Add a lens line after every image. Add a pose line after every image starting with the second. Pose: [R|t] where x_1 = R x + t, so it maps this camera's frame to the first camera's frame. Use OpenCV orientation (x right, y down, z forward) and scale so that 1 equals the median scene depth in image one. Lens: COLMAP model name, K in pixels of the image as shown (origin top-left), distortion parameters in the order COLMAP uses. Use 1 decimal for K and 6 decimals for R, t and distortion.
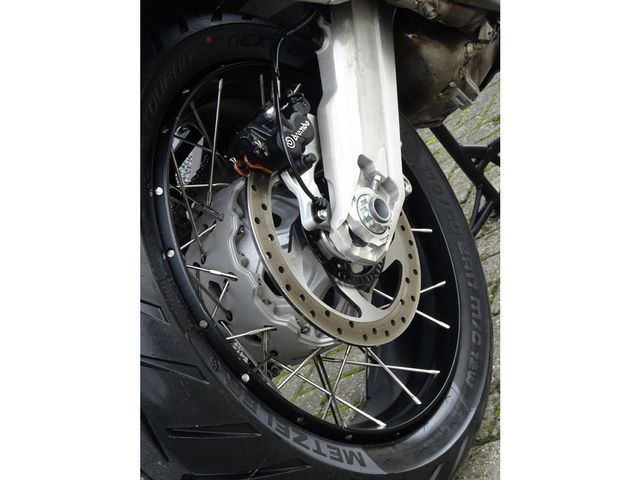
lens RADIAL K [[1380.9, 0, 320.0], [0, 1380.9, 240.0], [0, 0, 1]] dist [-0.001865, -0.005483]
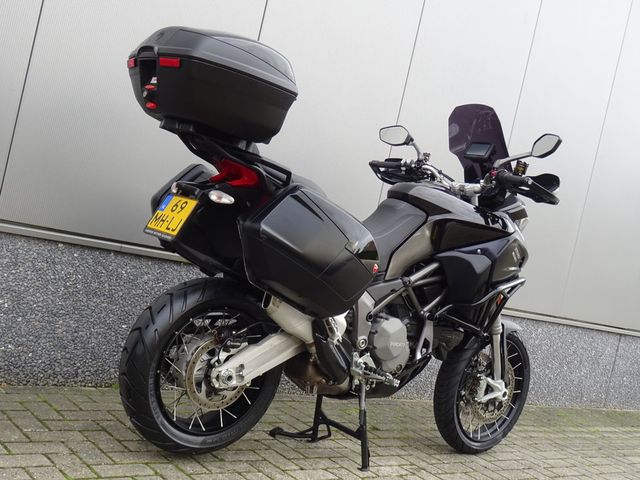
lens RADIAL K [[811.1, 0, 320.0], [0, 811.1, 240.0], [0, 0, 1]] dist [-0.001434, -0.001725]
pose [[0.575463, 0.803846, -0.150578, 0.187745], [-0.817686, 0.562090, -0.124279, -0.139223], [-0.015263, 0.194644, 0.980755, -0.902195]]
